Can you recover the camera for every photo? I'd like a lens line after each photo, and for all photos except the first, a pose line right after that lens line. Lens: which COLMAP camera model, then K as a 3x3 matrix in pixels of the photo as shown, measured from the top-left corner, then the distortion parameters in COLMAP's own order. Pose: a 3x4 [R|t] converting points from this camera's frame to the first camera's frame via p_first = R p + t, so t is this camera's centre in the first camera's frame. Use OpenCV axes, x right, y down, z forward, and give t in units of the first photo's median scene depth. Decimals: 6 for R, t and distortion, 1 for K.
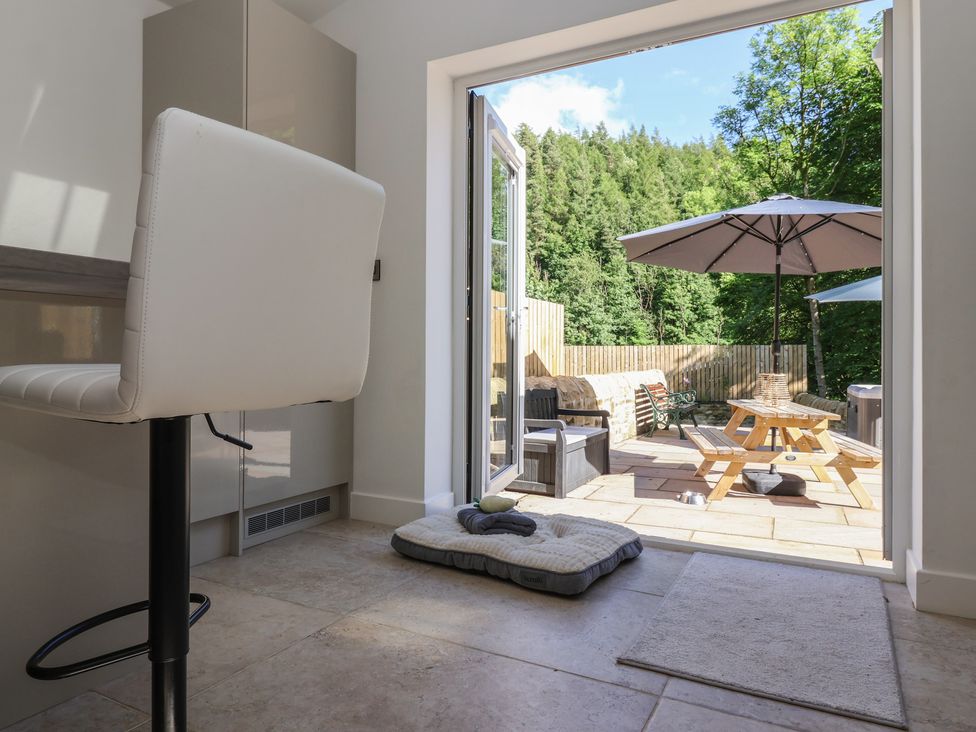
lens RADIAL K [[658.7, 0, 472.0], [0, 658.7, 347.7], [0, 0, 1]] dist [0.000406, -0.005712]
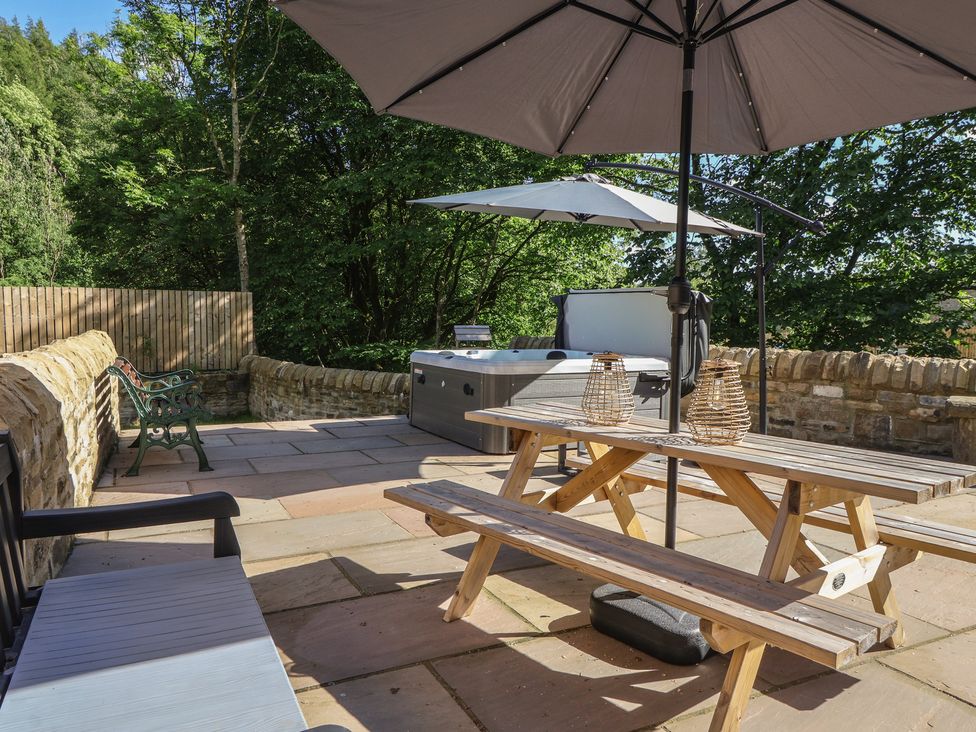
lens RADIAL K [[708.0, 0, 484.9], [0, 708.0, 353.9], [0, 0, 1]] dist [0.053239, -0.057989]
pose [[0.605239, -0.040368, 0.795020, 0.007547], [-0.023774, 0.997351, 0.068740, 0.002853], [-0.795689, -0.060504, 0.602676, 0.245410]]
